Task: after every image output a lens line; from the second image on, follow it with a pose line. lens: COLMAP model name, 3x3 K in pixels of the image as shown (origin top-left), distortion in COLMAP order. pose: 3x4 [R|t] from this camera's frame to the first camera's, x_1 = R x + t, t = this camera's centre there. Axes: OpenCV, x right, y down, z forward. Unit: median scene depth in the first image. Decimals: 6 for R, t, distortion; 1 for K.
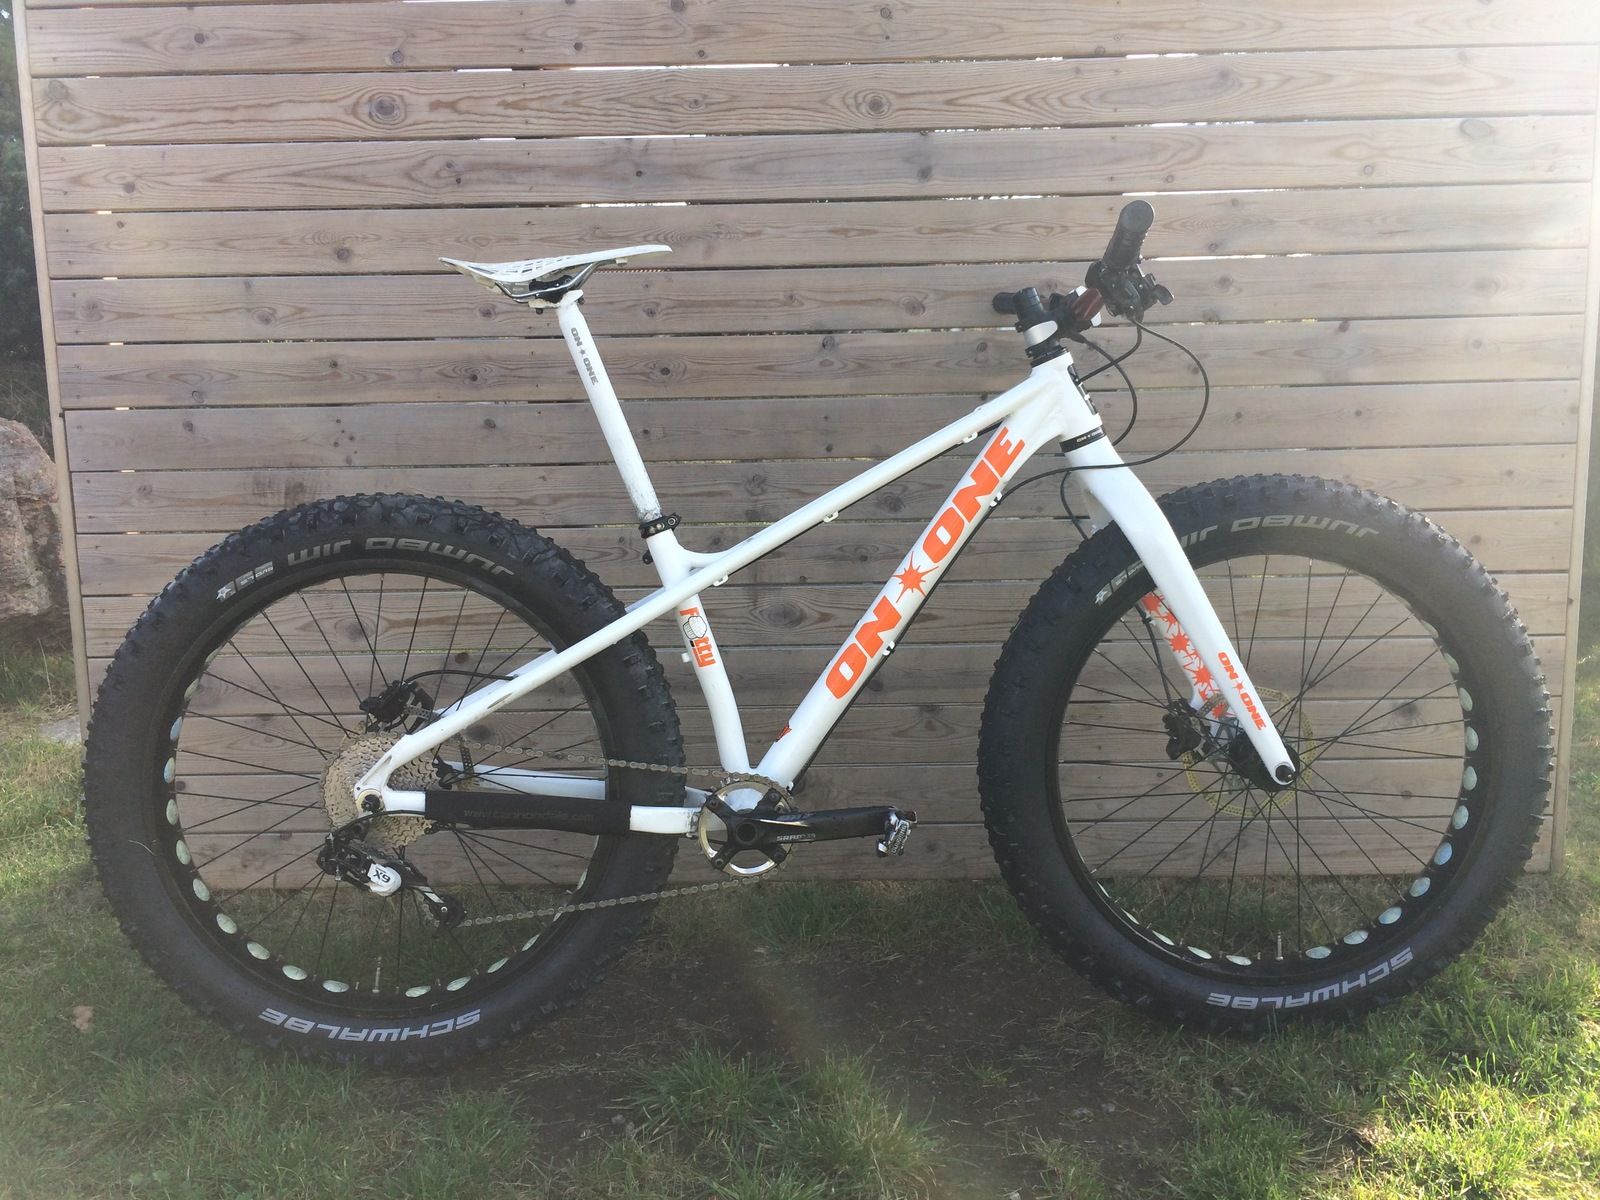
lens RADIAL K [[1322.0, 0, 822.8], [0, 1322.0, 610.6], [0, 0, 1]] dist [0.064874, -0.086287]
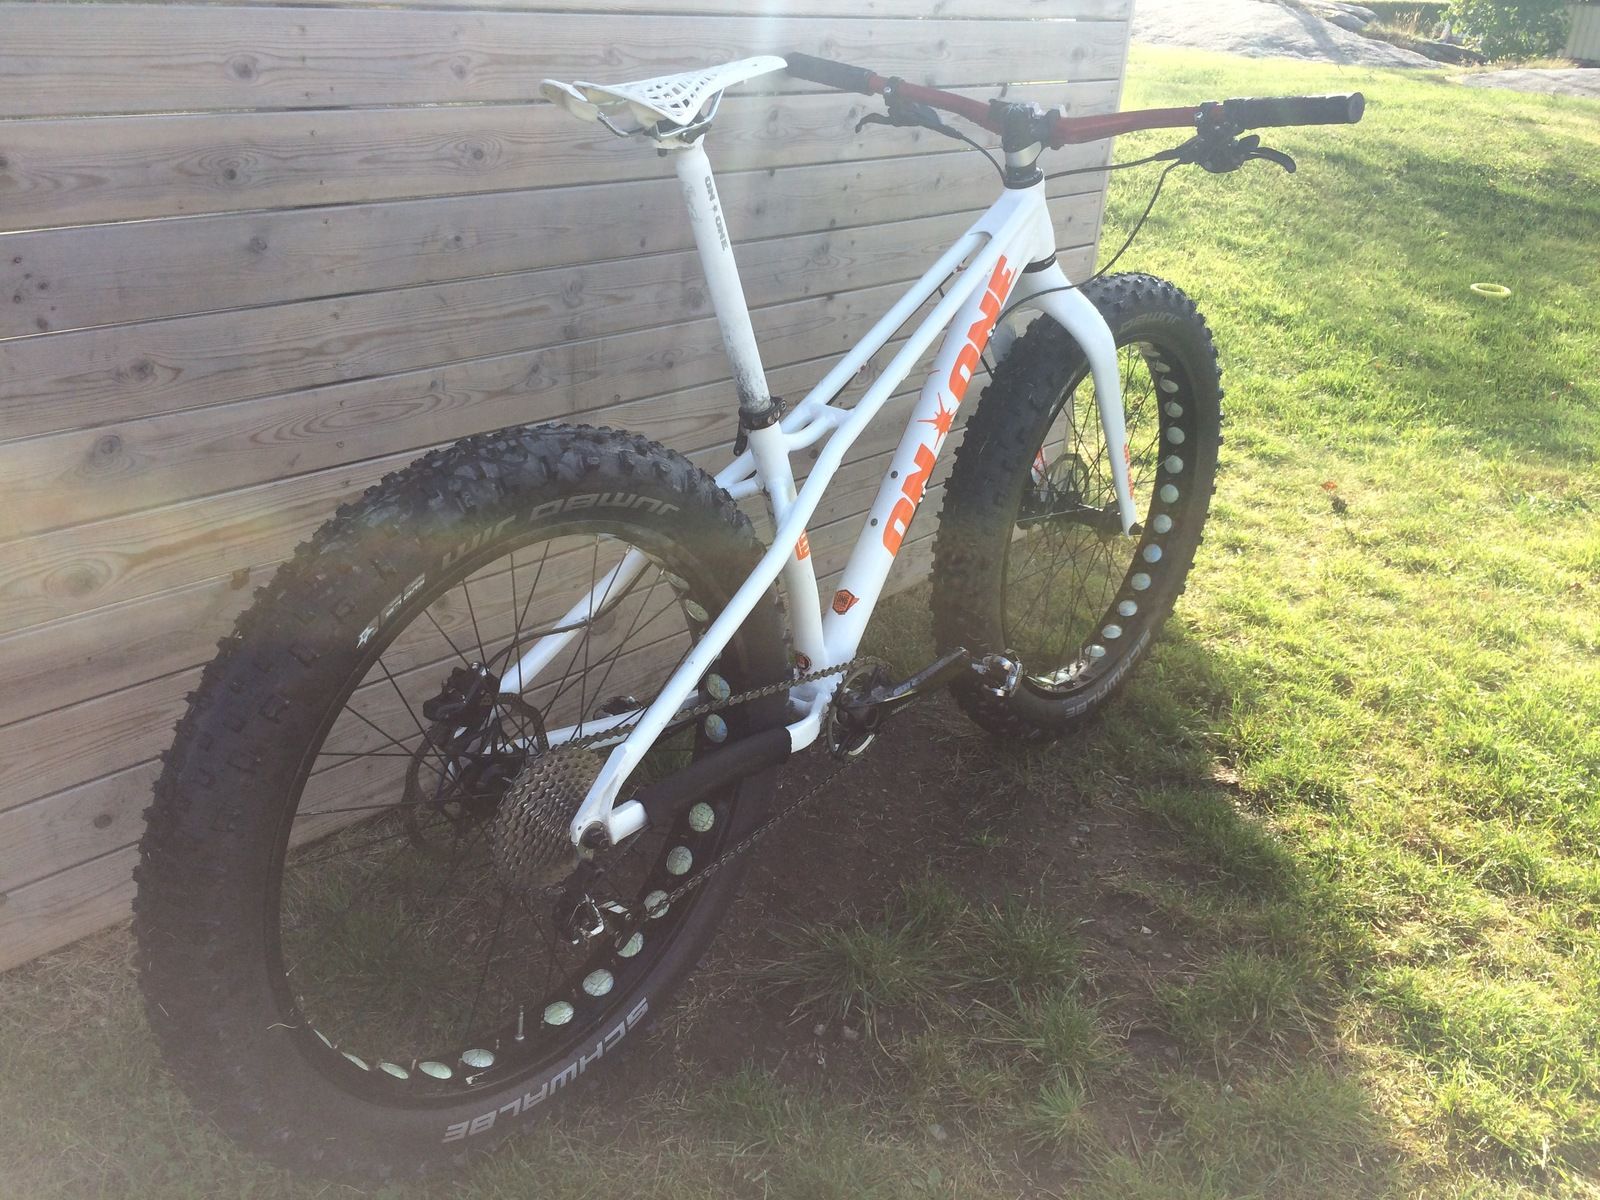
lens RADIAL K [[1322.0, 0, 808.6], [0, 1322.0, 605.2], [0, 0, 1]] dist [0.064874, -0.086287]
pose [[0.690701, -0.259700, 0.674898, -0.567055], [0.043180, 0.946434, 0.319996, -0.173281], [-0.721850, -0.191879, 0.664917, 0.317613]]
